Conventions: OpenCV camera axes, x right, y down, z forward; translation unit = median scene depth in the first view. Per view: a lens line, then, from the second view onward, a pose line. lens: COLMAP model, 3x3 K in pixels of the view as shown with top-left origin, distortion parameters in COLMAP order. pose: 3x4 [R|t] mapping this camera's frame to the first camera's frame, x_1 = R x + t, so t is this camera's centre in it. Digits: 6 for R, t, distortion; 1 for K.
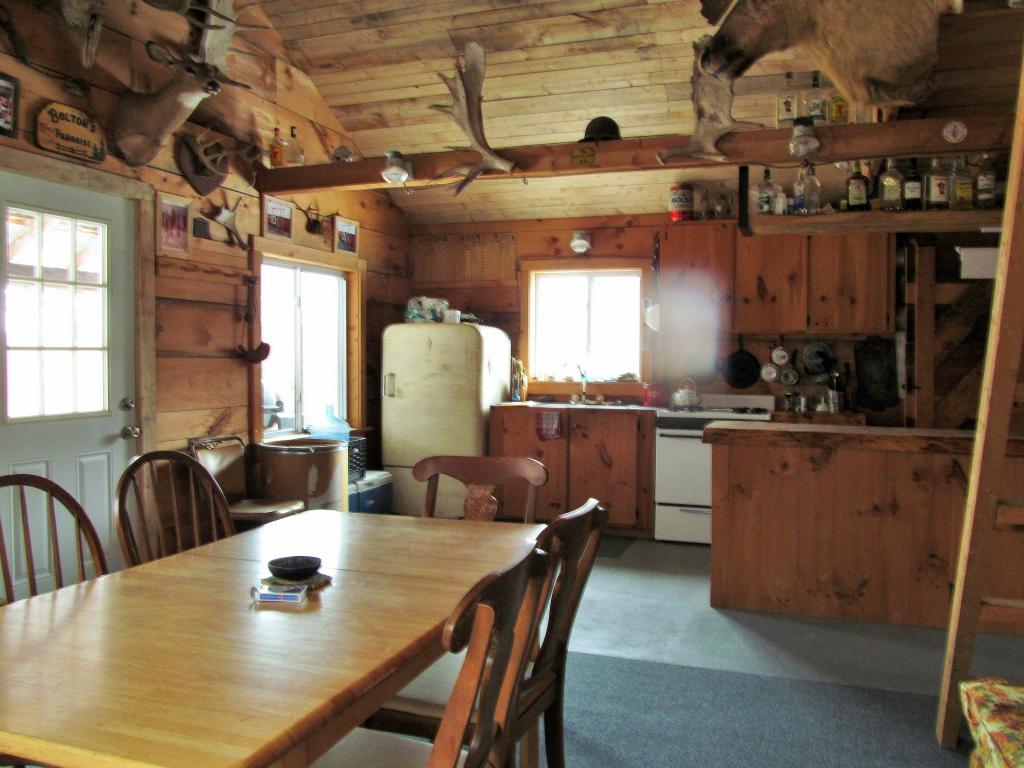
lens RADIAL K [[852.2, 0, 505.3], [0, 852.2, 378.2], [0, 0, 1]] dist [-0.045115, 0.009776]
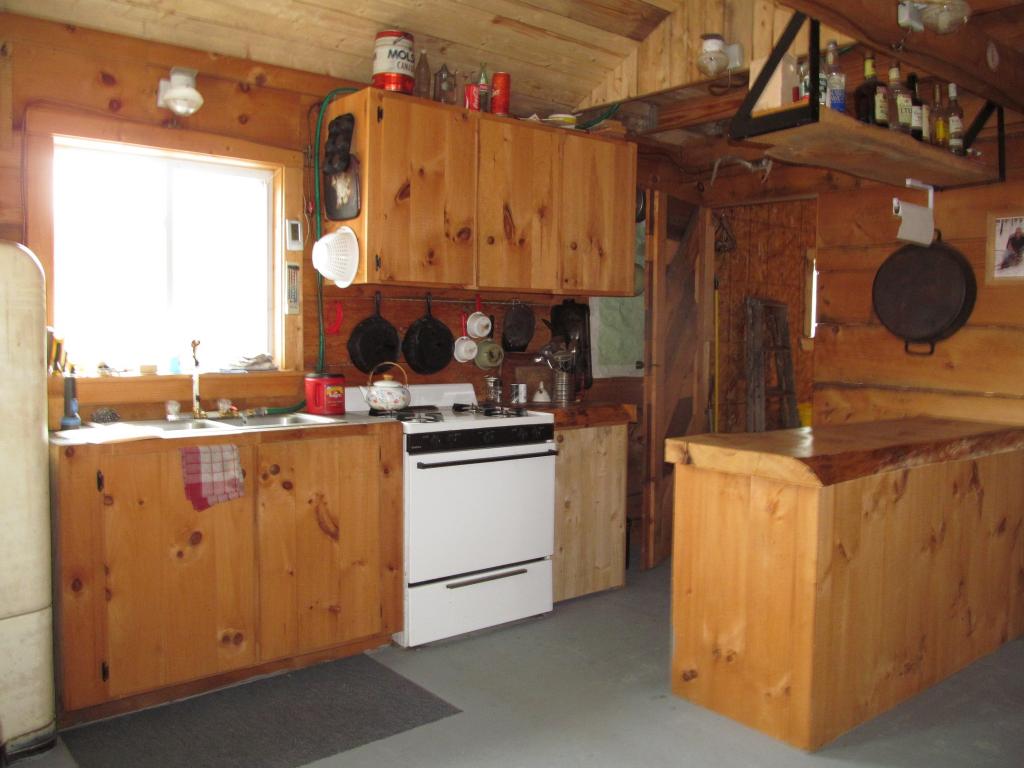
lens RADIAL K [[852.2, 0, 505.3], [0, 852.2, 378.2], [0, 0, 1]] dist [-0.045115, 0.009776]
pose [[0.535923, -0.051108, 0.842719, -0.250428], [0.012204, 0.998531, 0.052796, -0.019763], [-0.844179, -0.018010, 0.535759, 0.619078]]
